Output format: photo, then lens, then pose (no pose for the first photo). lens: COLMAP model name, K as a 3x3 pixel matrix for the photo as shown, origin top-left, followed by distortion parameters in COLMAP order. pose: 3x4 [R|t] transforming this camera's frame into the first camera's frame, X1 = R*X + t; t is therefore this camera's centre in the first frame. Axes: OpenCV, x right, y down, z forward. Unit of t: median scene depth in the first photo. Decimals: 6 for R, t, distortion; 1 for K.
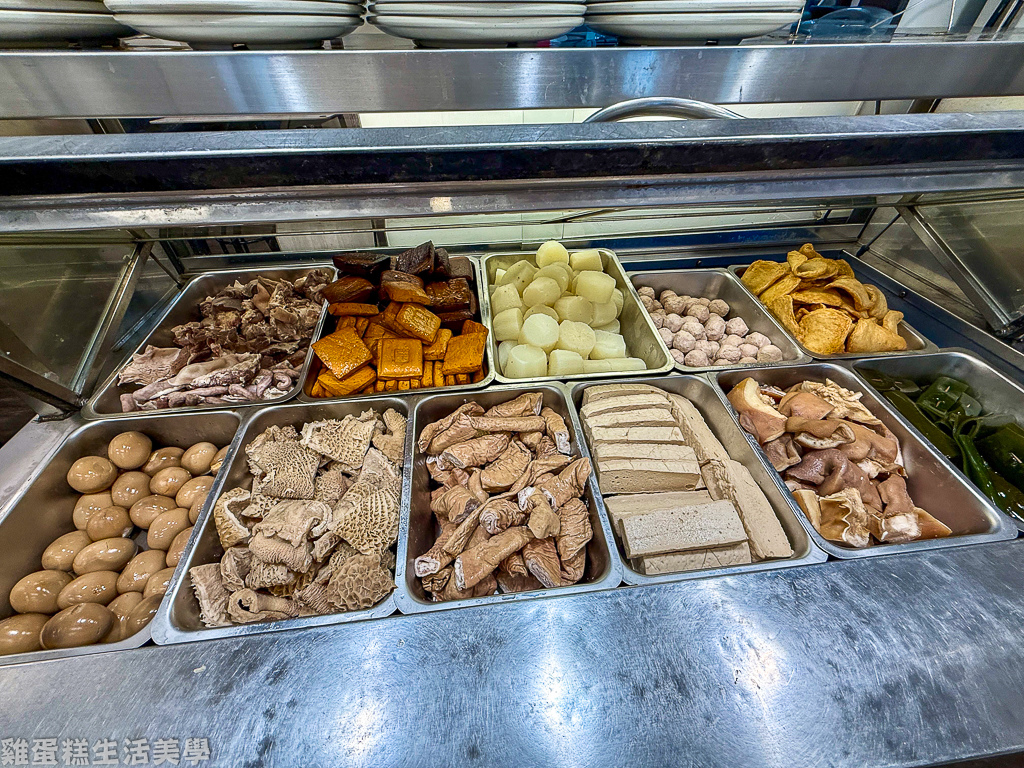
lens RADIAL K [[409.9, 0, 511.9], [0, 409.9, 385.2], [0, 0, 1]] dist [-0.000205, -0.000011]
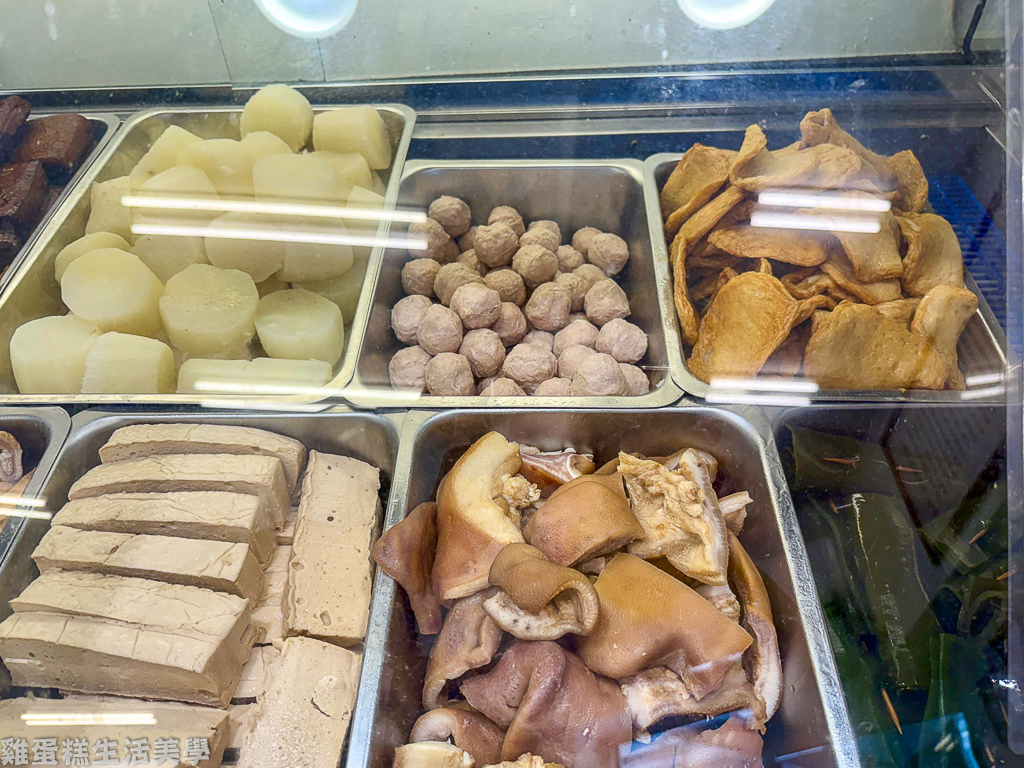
lens RADIAL K [[861.9, 0, 512.0], [0, 861.9, 383.4], [0, 0, 1]] dist [-0.018186, -0.003177]
pose [[0.991293, 0.068779, -0.112282, 0.703108], [-0.070040, 0.997517, -0.007319, -0.063551], [0.111500, 0.015119, 0.993649, 0.175194]]
